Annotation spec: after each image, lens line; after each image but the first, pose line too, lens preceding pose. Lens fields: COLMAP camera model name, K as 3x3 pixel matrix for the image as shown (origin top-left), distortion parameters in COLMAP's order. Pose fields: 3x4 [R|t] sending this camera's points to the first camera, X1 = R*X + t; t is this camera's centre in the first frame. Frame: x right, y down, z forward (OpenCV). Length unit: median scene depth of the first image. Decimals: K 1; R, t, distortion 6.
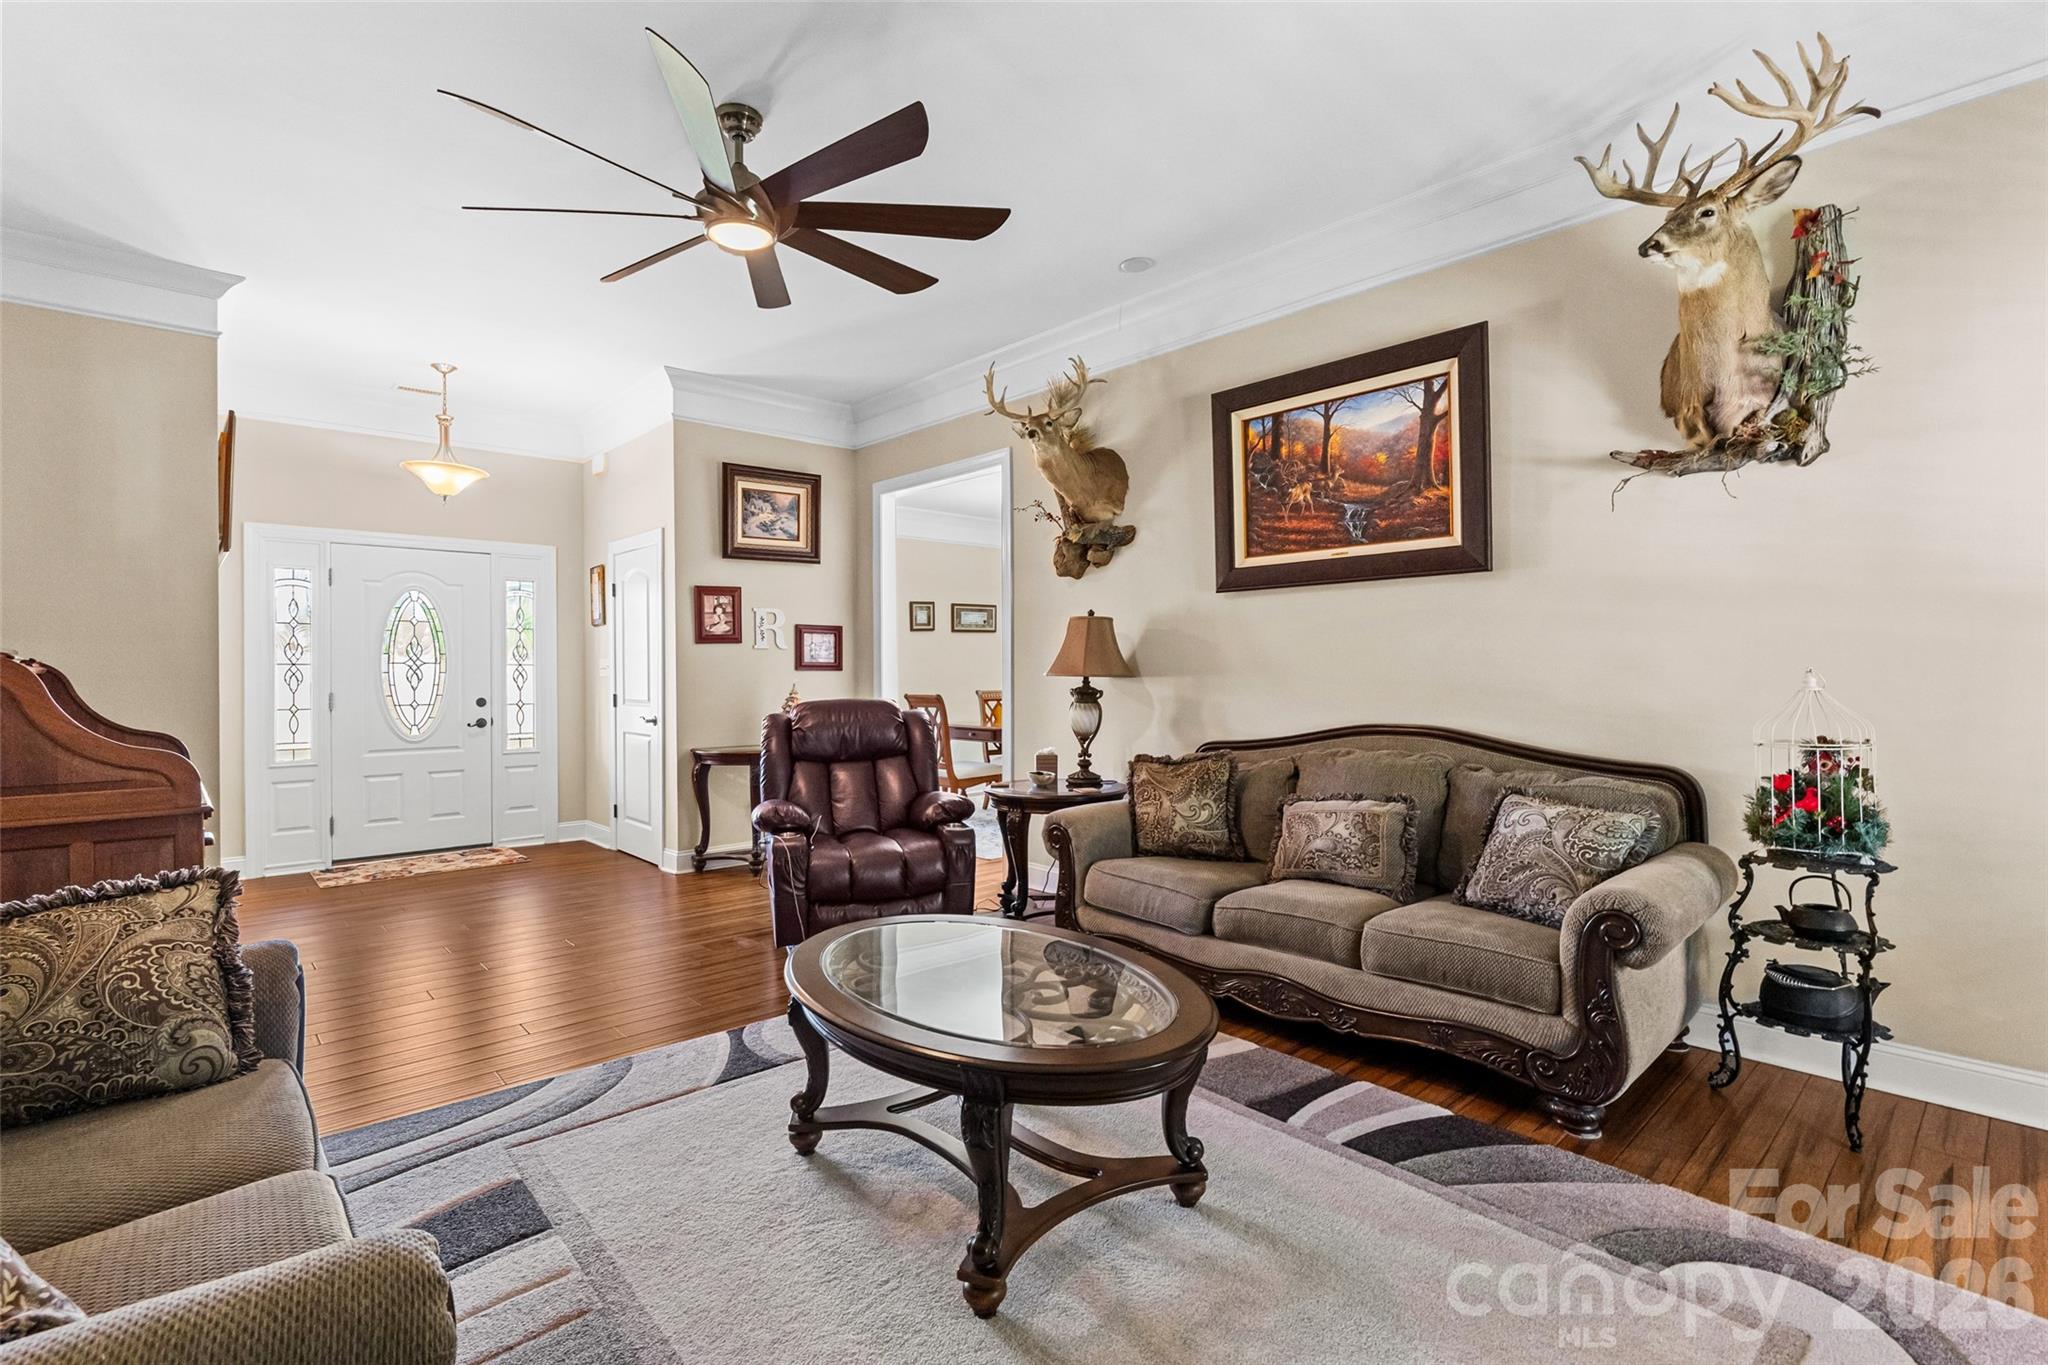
lens RADIAL K [[945.9, 0, 1018.5], [0, 945.9, 676.9], [0, 0, 1]] dist [-0.002670, -0.000315]
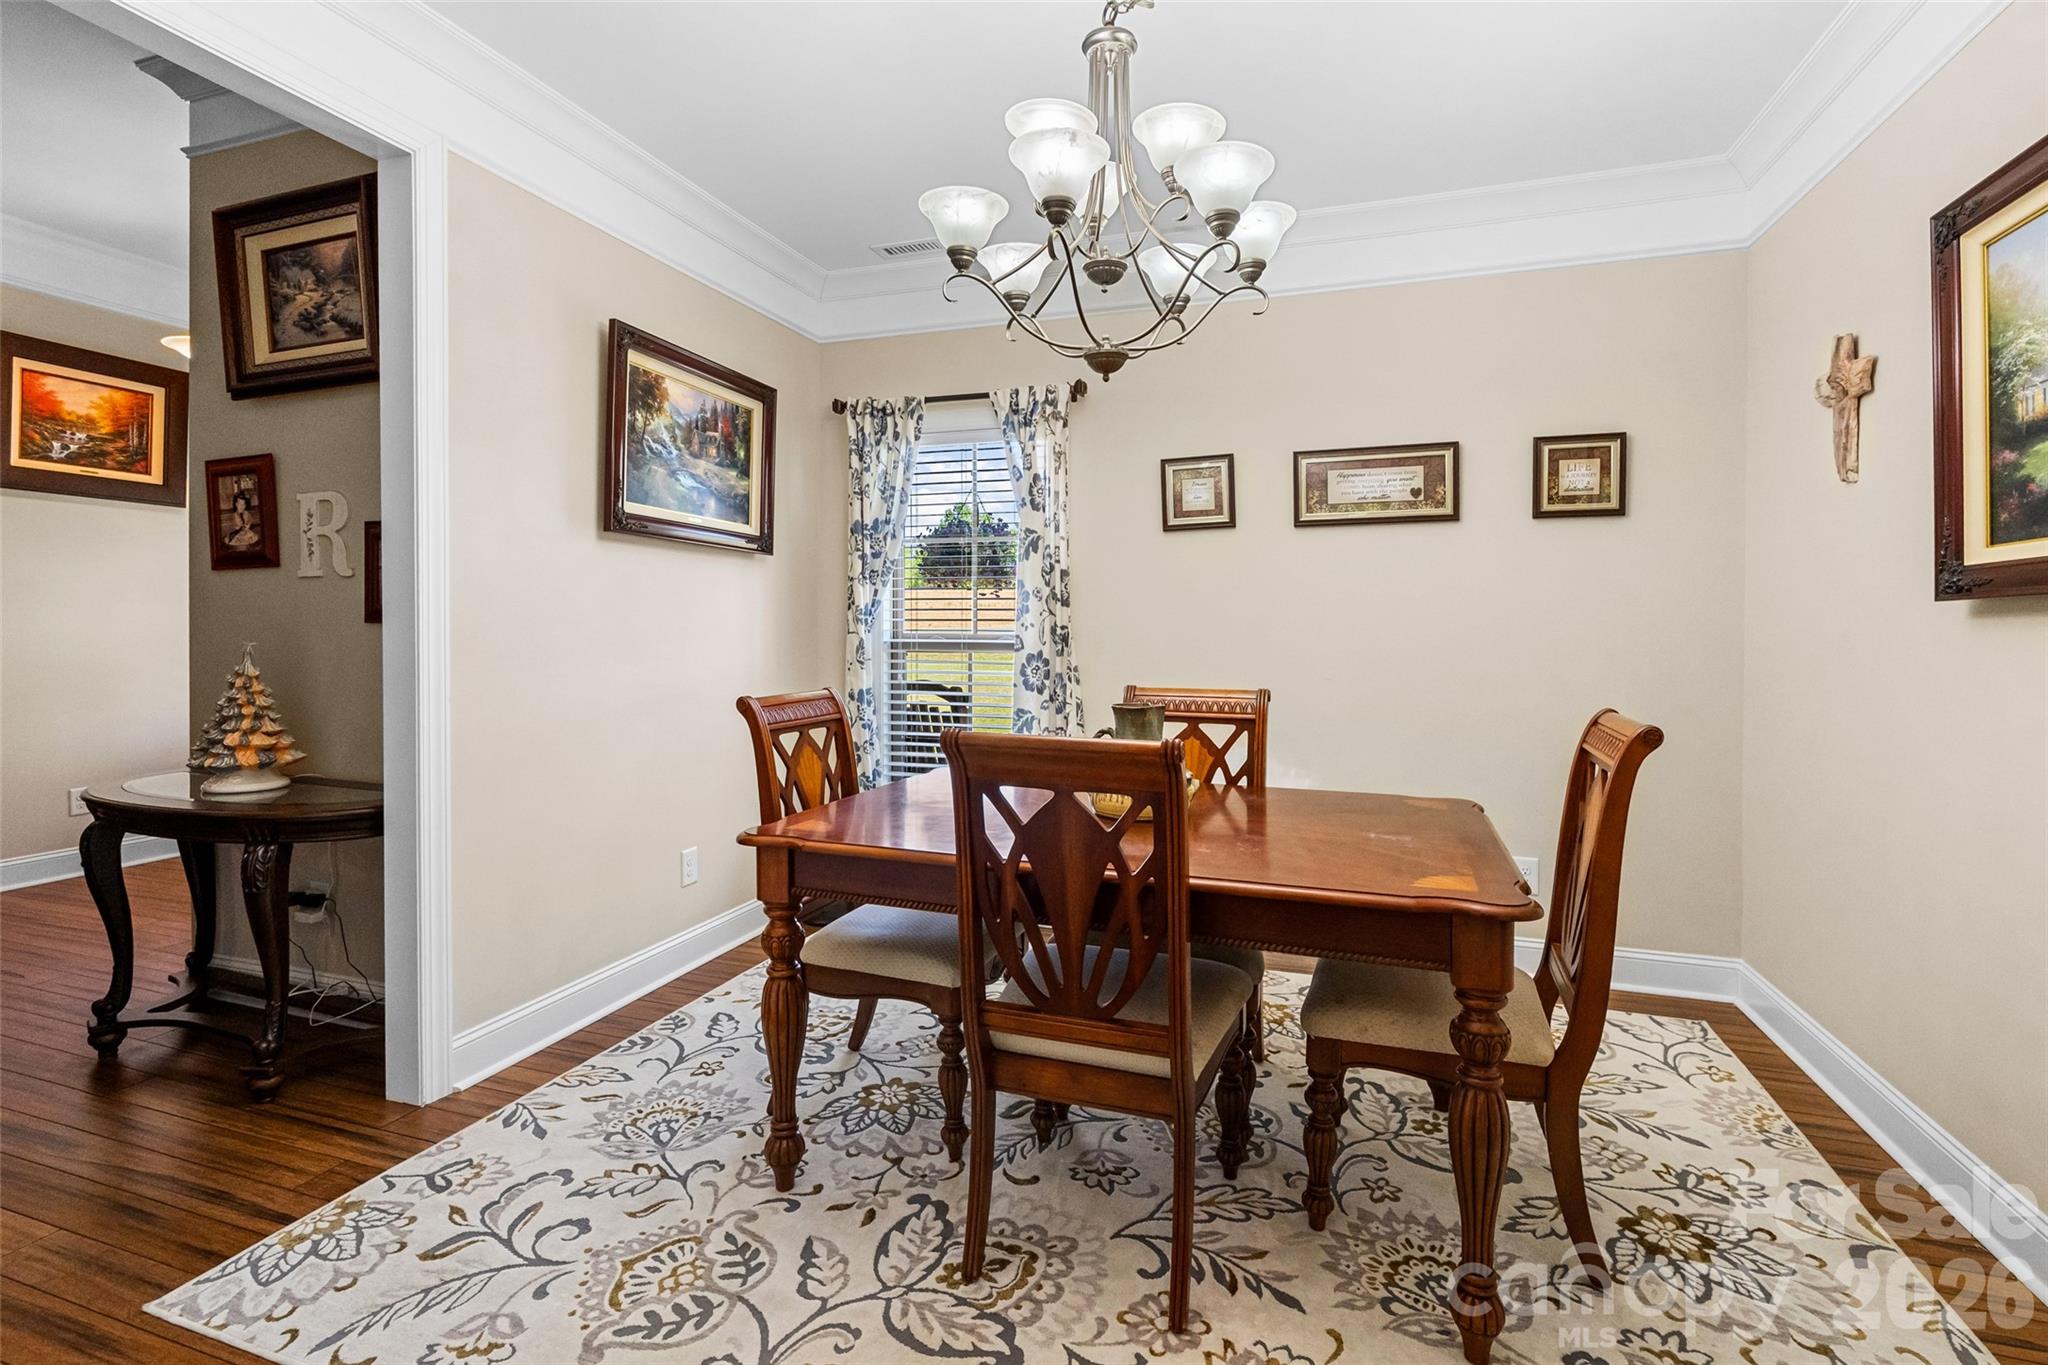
lens RADIAL K [[956.7, 0, 1029.3], [0, 956.7, 619.8], [0, 0, 1]] dist [-0.000042, 0.000235]
pose [[0.470493, 0.005210, -0.882388, 0.345804], [-0.014223, 0.999897, -0.001680, -0.013392], [0.882289, 0.013340, 0.470519, 1.153392]]
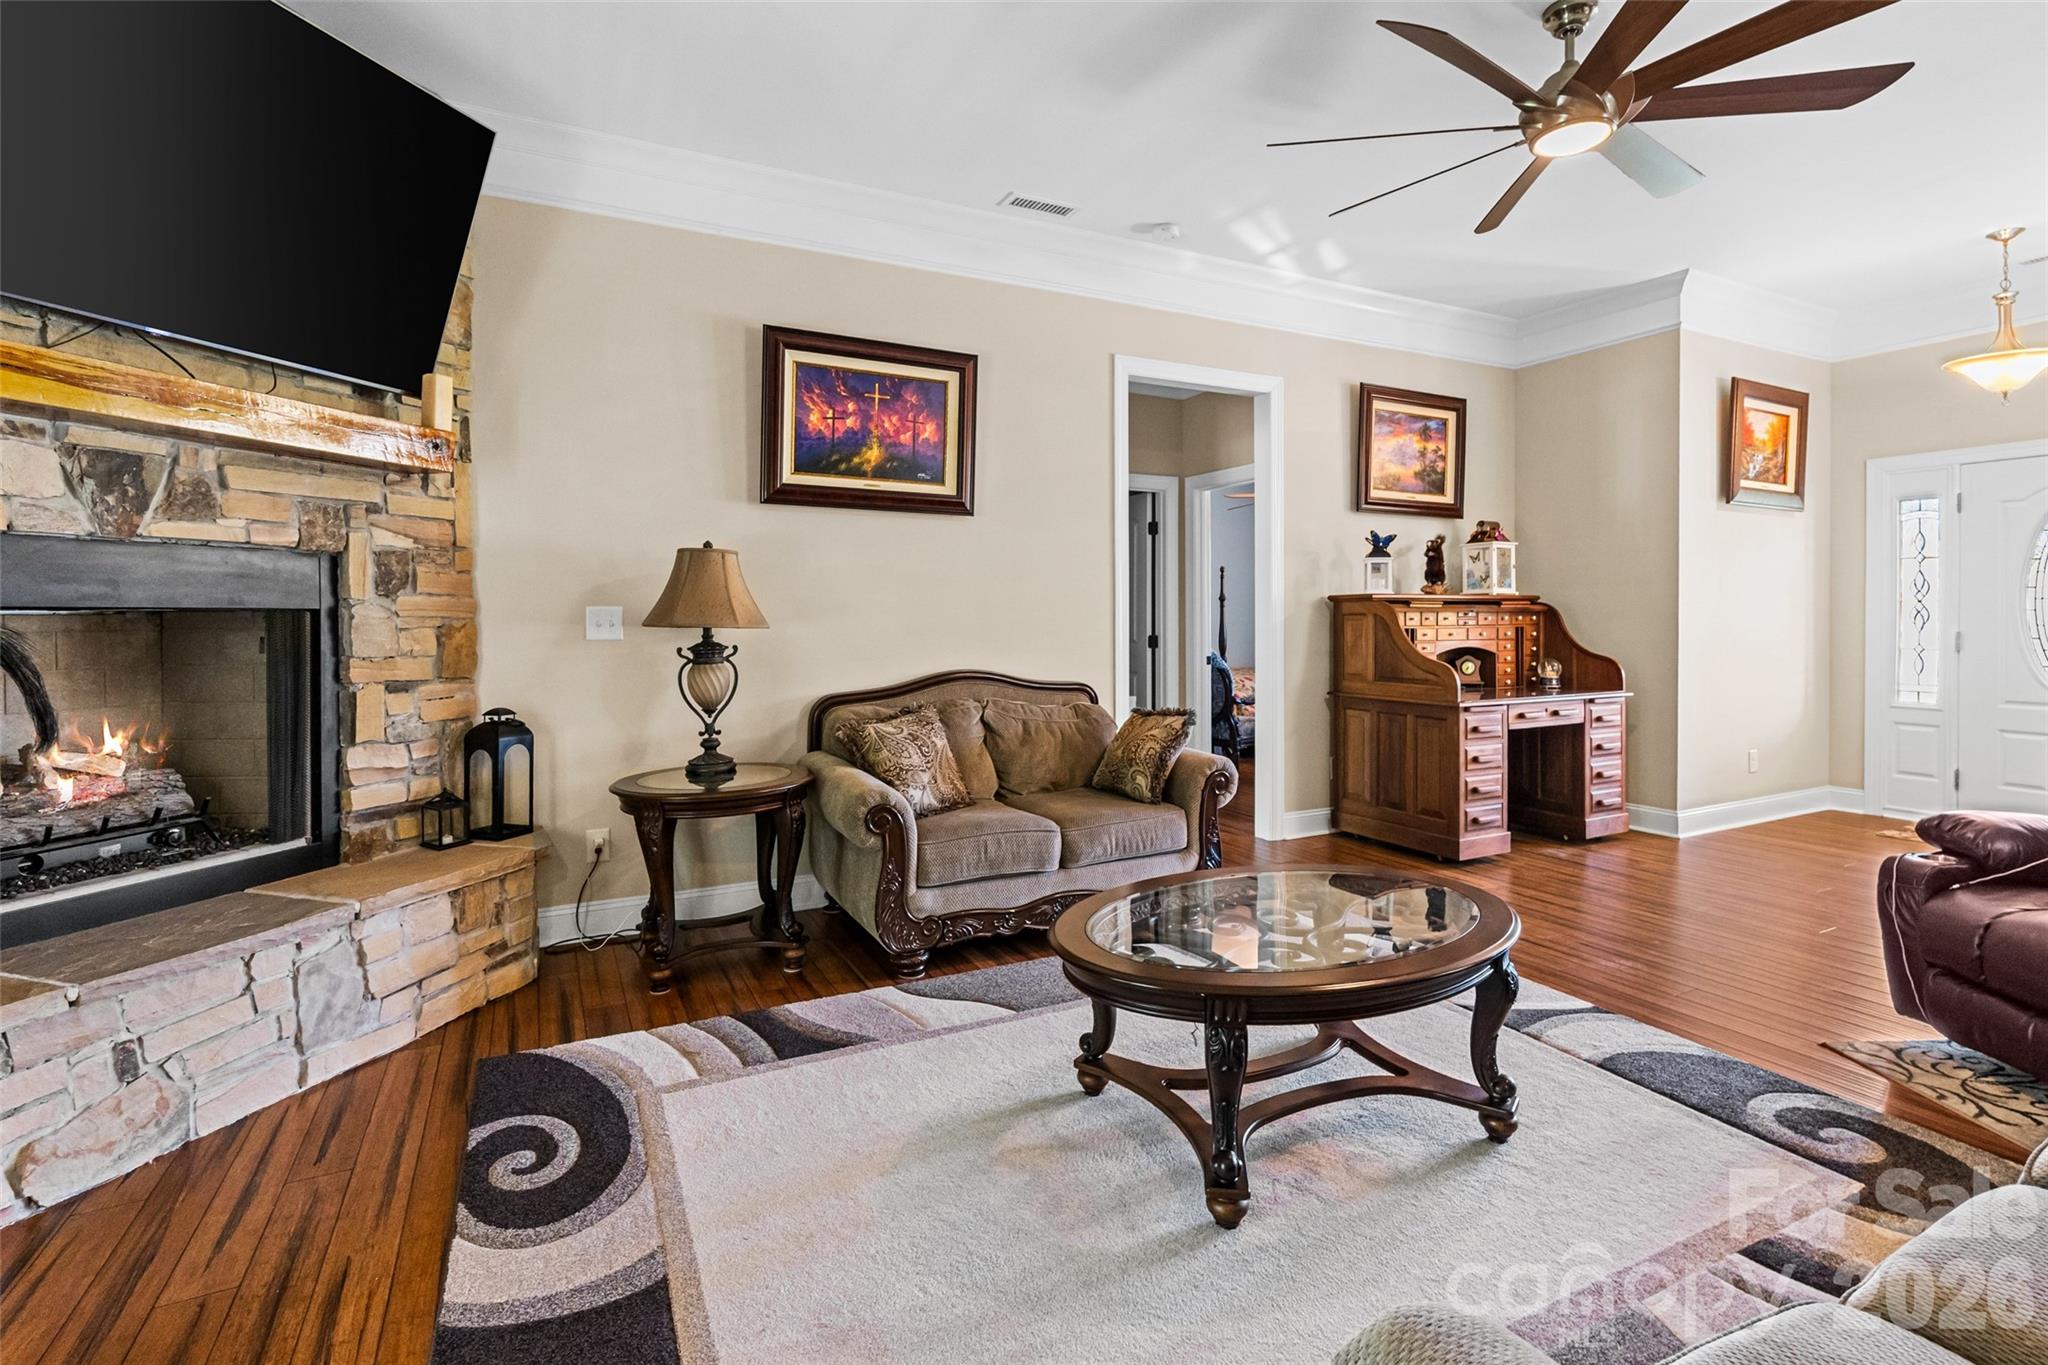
lens RADIAL K [[965.1, 0, 1017.6], [0, 965.1, 625.5], [0, 0, 1]] dist [-0.004134, 0.000056]
pose [[-0.278363, 0.017881, -0.960309, 0.404765], [-0.001297, 0.999819, 0.018993, -0.005915], [0.960475, 0.006533, -0.278290, 0.397712]]
